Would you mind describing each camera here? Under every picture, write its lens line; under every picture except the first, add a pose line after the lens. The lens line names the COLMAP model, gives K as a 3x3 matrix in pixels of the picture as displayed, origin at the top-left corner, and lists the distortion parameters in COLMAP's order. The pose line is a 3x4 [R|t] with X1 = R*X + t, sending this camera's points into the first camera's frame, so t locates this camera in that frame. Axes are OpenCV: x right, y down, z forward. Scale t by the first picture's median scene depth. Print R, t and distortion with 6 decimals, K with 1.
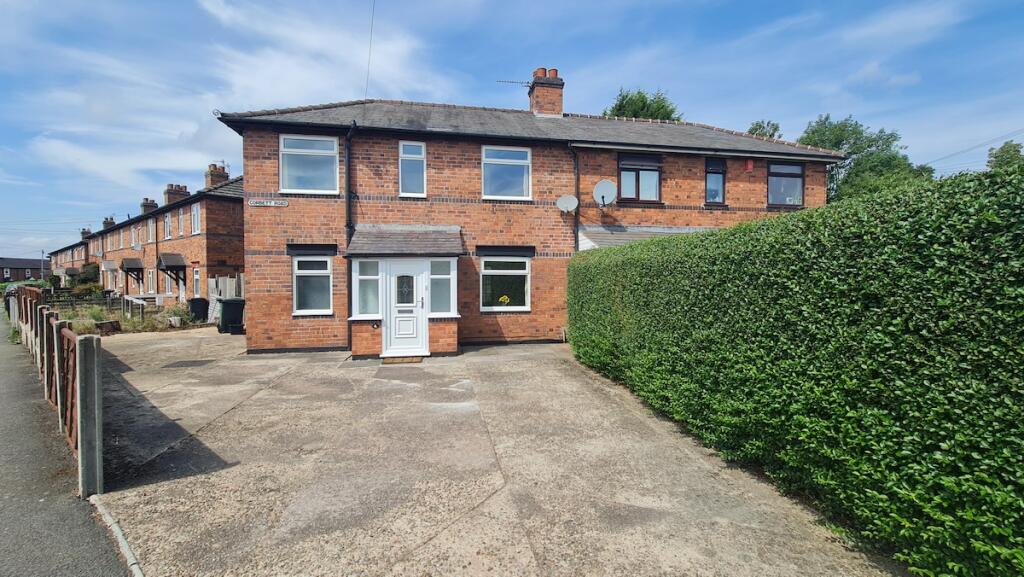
lens RADIAL K [[405.7, 0, 513.3], [0, 405.7, 285.2], [0, 0, 1]] dist [0.001313, 0.000042]
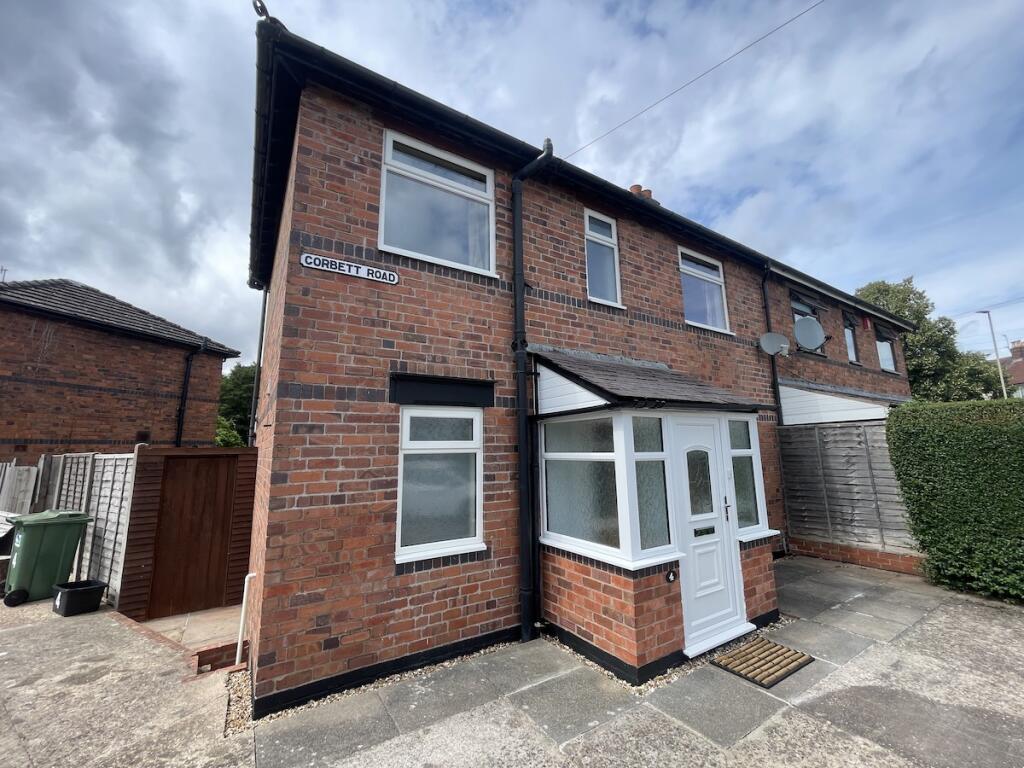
lens RADIAL K [[413.4, 0, 511.4], [0, 413.4, 384.0], [0, 0, 1]] dist [-0.002598, -0.000018]
pose [[0.930641, 0.047180, 0.362879, -0.594293], [0.024132, 0.981582, -0.189511, -0.012690], [-0.365137, 0.185123, 0.912362, 0.591280]]
